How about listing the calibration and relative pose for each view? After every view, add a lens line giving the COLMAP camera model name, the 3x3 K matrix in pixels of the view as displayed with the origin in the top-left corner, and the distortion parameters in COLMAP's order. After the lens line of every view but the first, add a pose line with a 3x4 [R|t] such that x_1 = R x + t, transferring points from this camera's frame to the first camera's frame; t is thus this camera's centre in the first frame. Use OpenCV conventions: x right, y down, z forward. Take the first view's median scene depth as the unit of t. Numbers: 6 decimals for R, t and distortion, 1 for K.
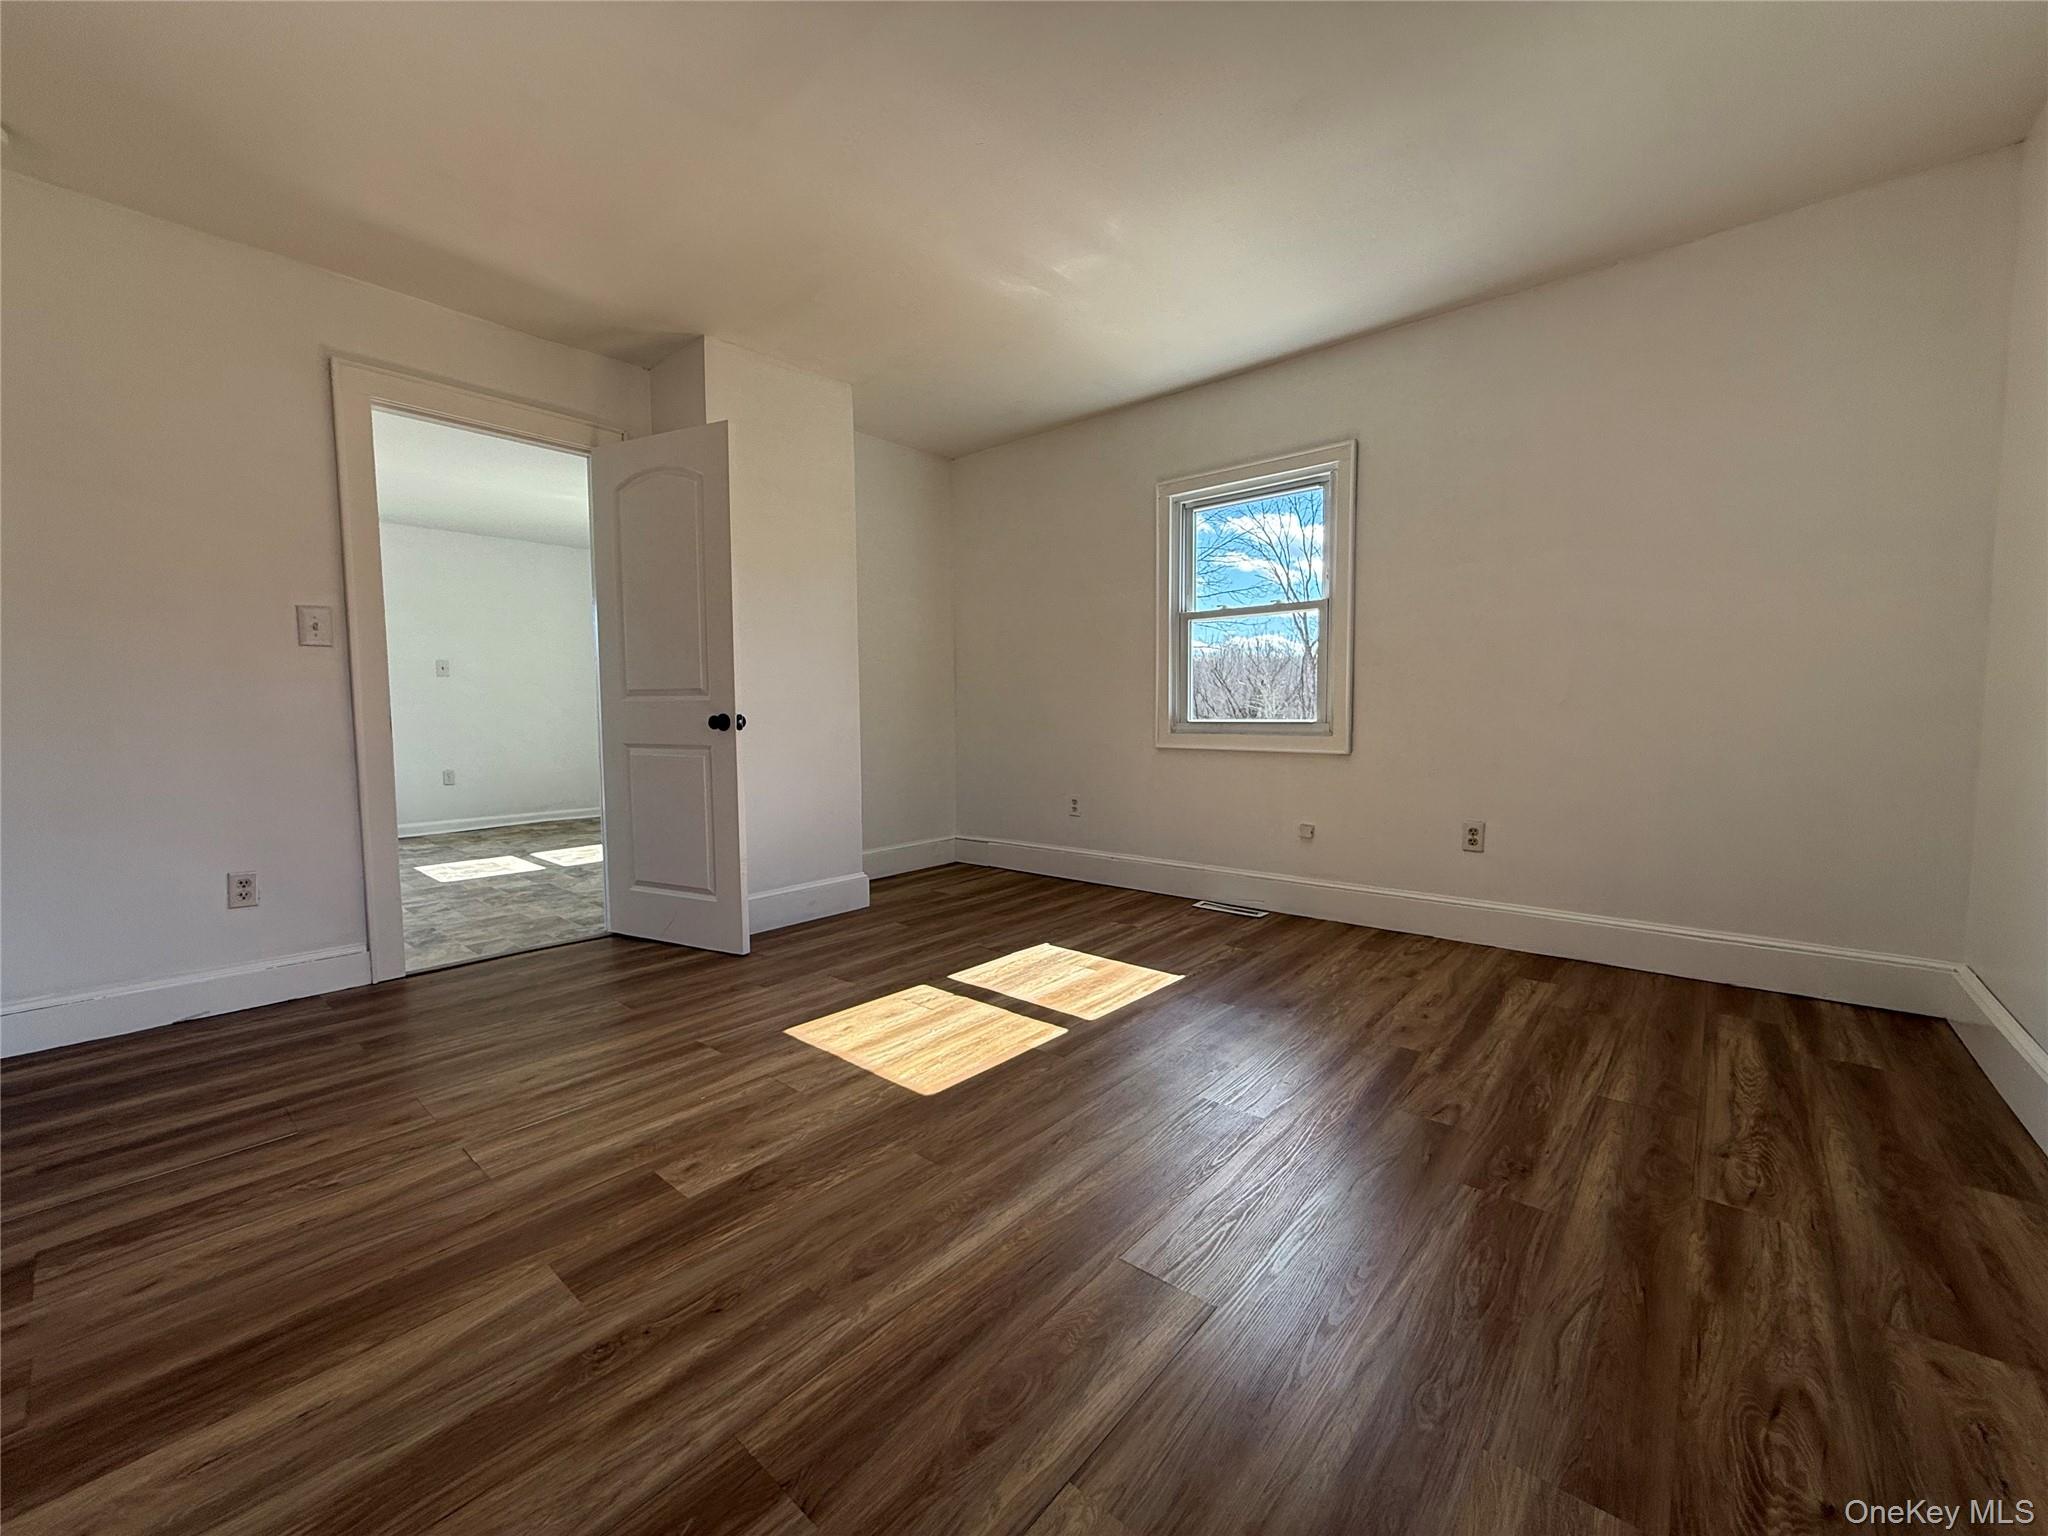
lens RADIAL K [[816.1, 0, 1029.8], [0, 816.1, 772.4], [0, 0, 1]] dist [-0.001933, 0.000237]
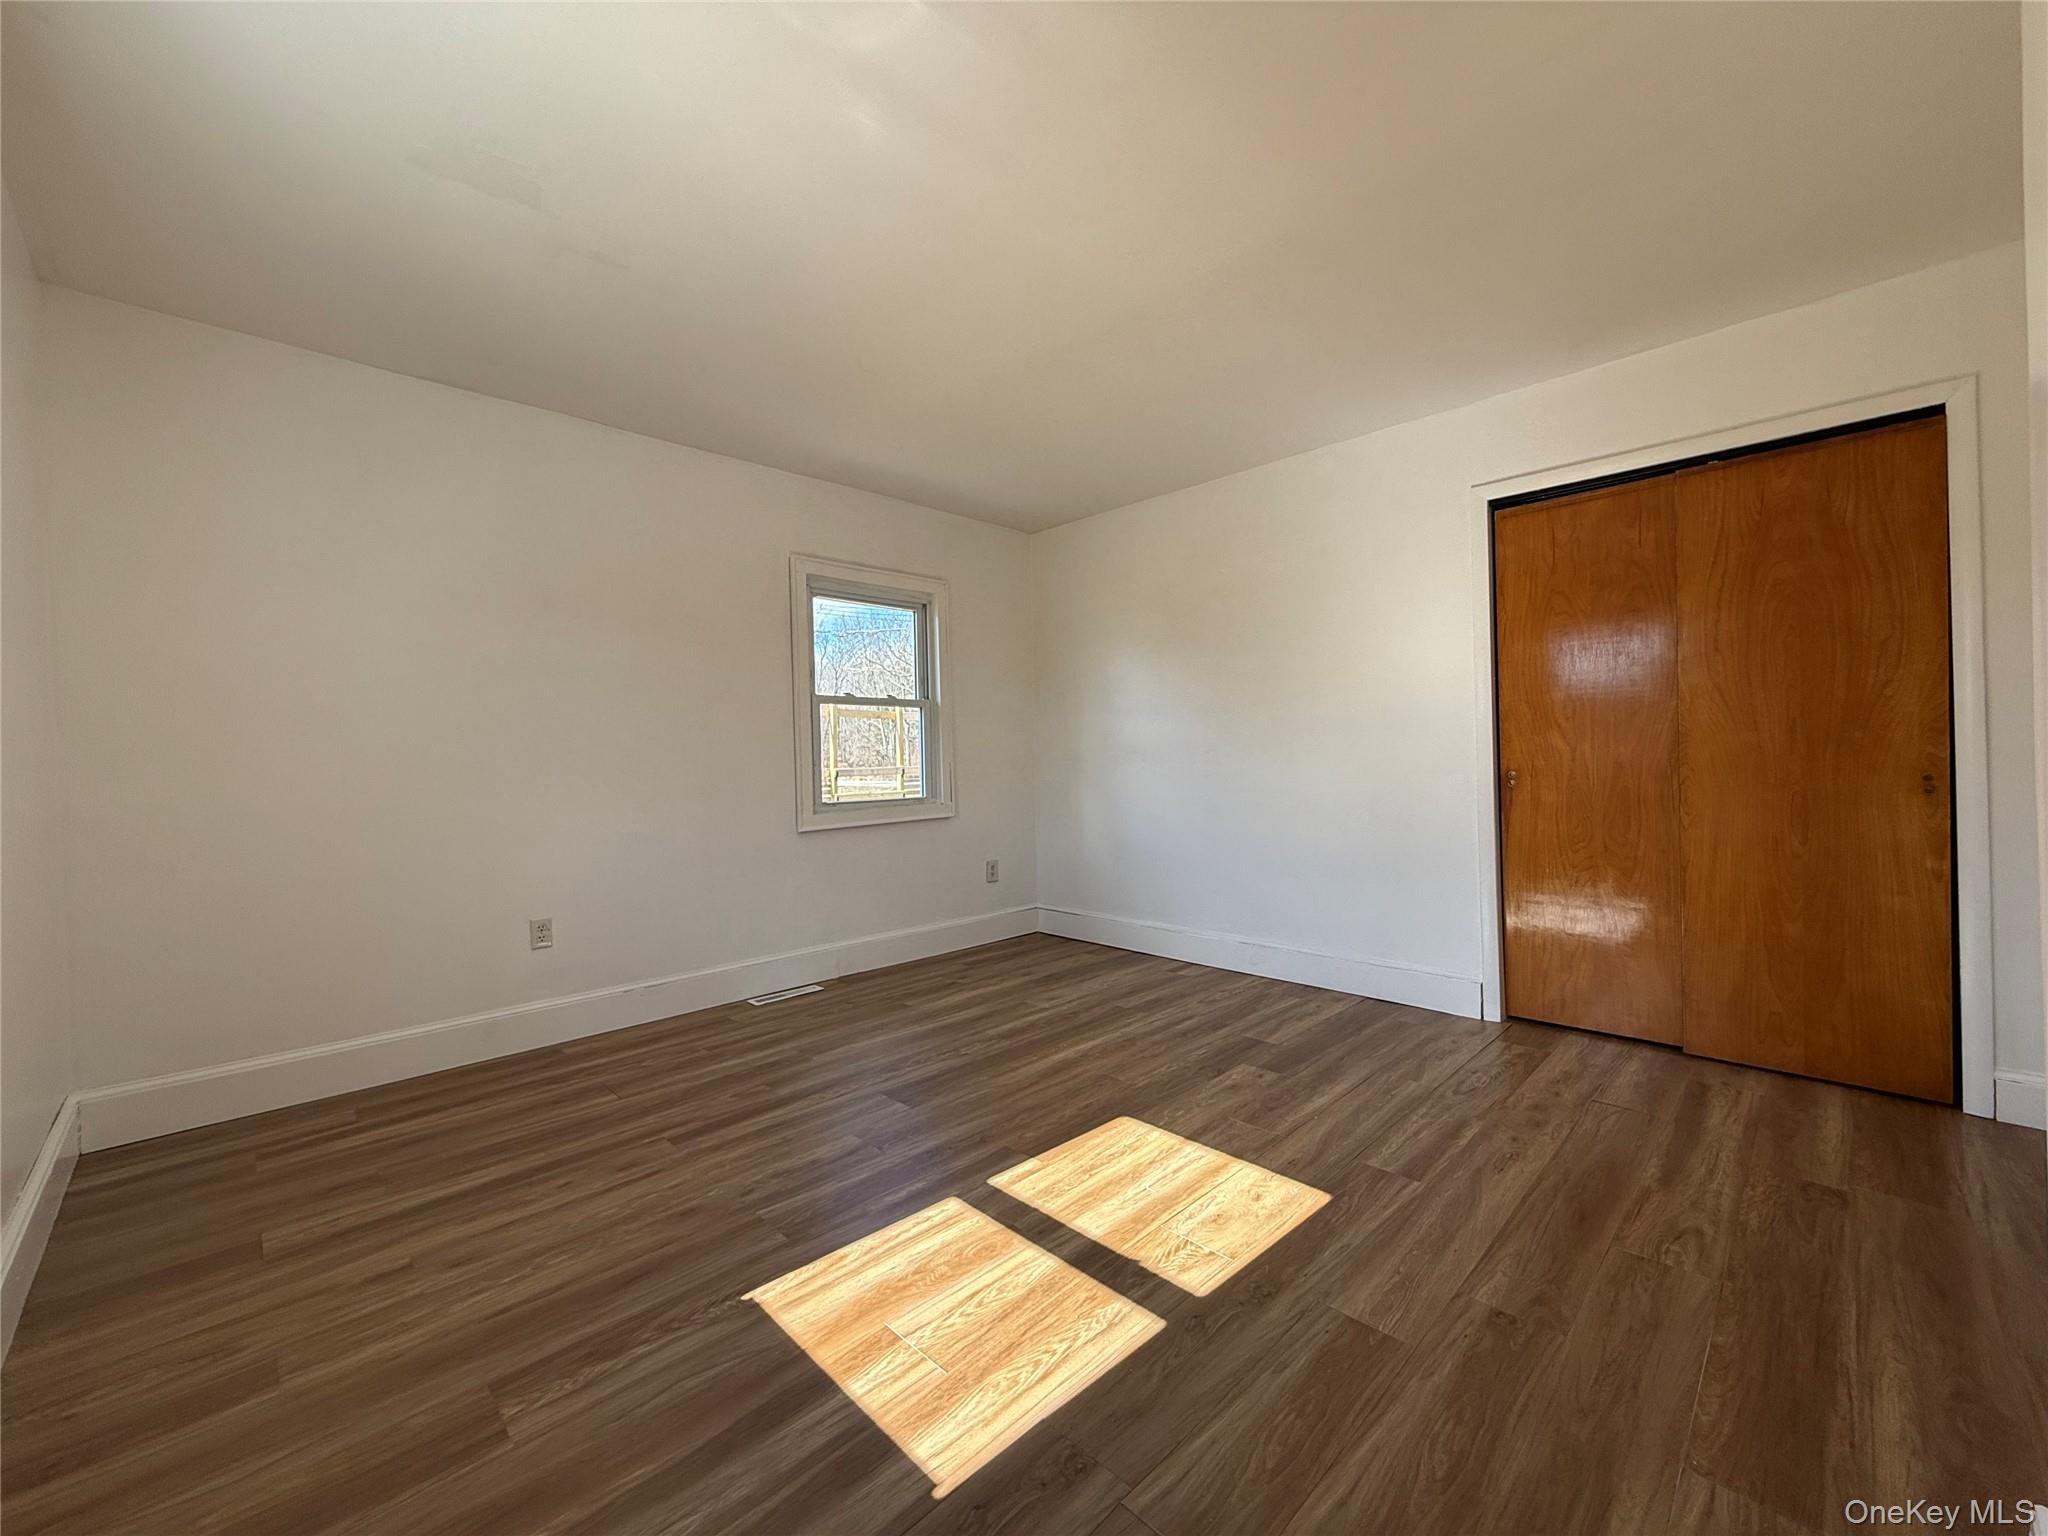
lens RADIAL K [[816.1, 0, 1028.6], [0, 816.1, 763.2], [0, 0, 1]] dist [-0.001933, 0.000237]
pose [[-0.996336, 0.031220, 0.079624, -0.075275], [0.037535, 0.996160, 0.079092, -0.186624], [-0.076849, 0.081791, -0.993682, 1.778456]]
